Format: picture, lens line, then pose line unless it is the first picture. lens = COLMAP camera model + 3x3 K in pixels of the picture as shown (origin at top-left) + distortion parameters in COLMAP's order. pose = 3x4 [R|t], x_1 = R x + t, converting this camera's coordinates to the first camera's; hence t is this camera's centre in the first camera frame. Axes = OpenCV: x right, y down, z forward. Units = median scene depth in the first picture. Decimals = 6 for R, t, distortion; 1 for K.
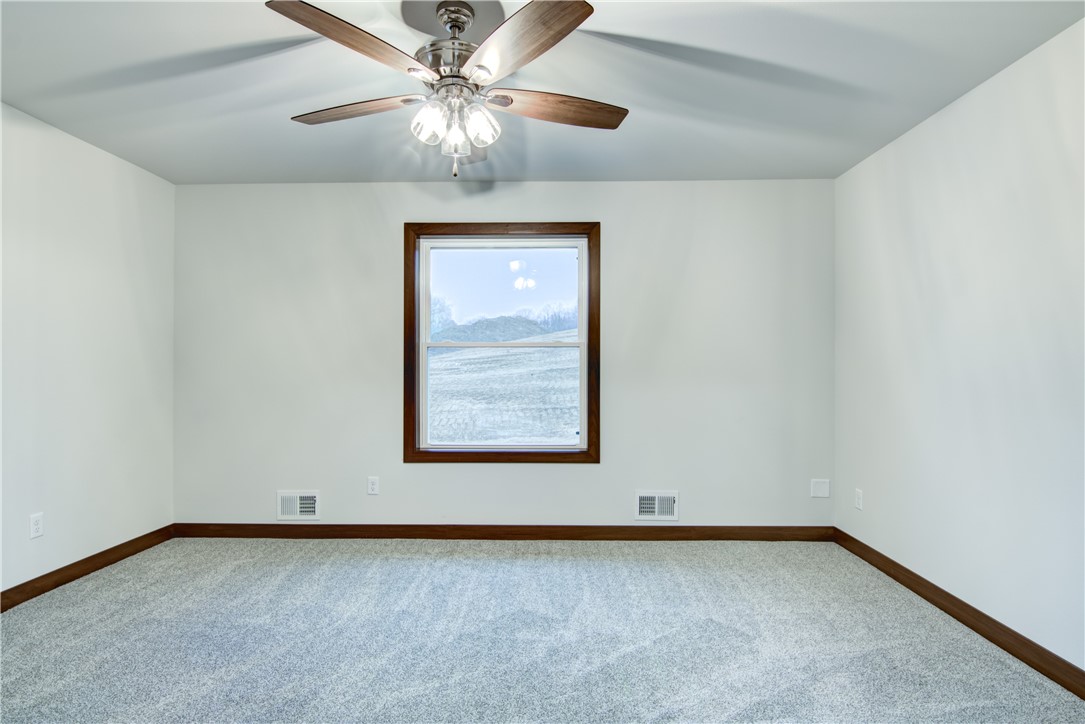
lens RADIAL K [[561.8, 0, 544.7], [0, 561.8, 360.4], [0, 0, 1]] dist [-0.012836, -0.002863]
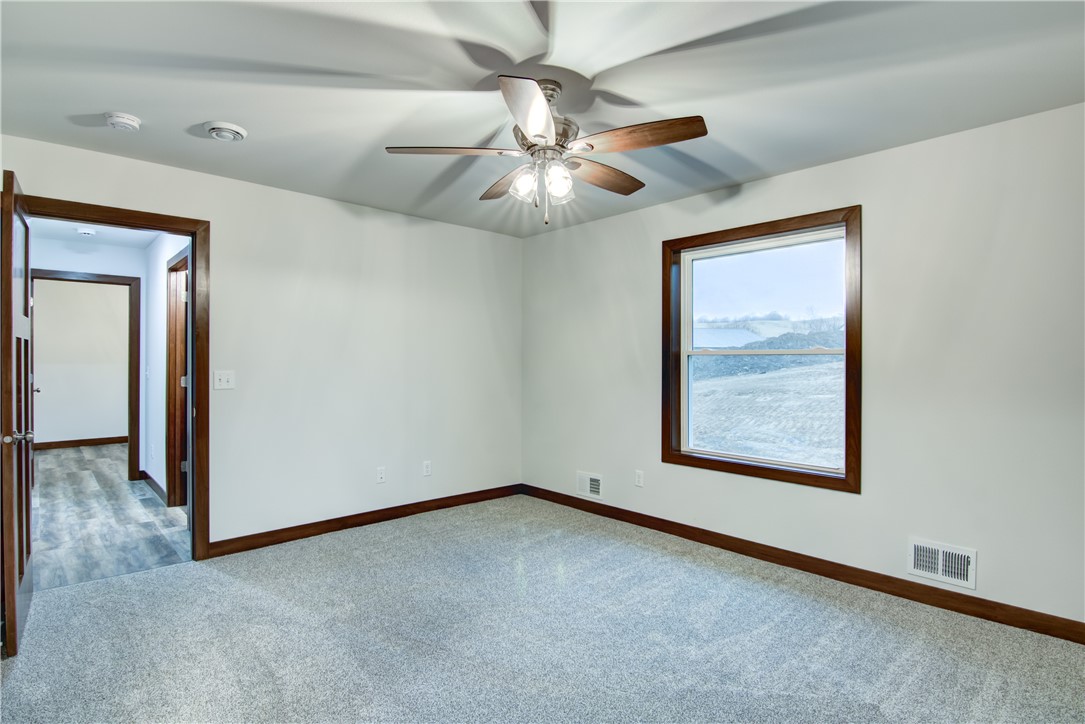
lens RADIAL K [[560.4, 0, 547.0], [0, 560.4, 350.1], [0, 0, 1]] dist [-0.003069, -0.009559]
pose [[0.702058, -0.004155, -0.712108, 0.376419], [-0.008924, 0.999853, -0.014632, -0.015838], [0.712064, 0.016627, 0.701917, 0.080414]]
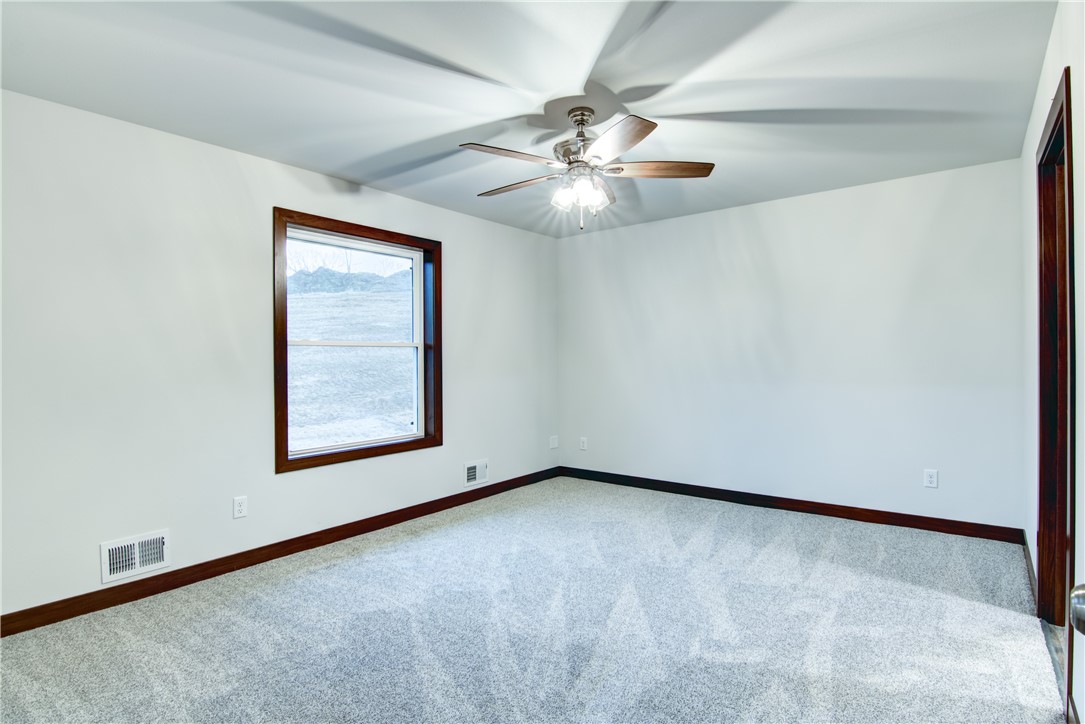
lens RADIAL K [[560.4, 0, 550.6], [0, 560.4, 358.7], [0, 0, 1]] dist [-0.003069, -0.009559]
pose [[0.591093, -0.008762, 0.806556, -0.738807], [0.007942, 0.999956, 0.005042, -0.003459], [-0.806564, 0.003426, 0.591136, 0.118749]]
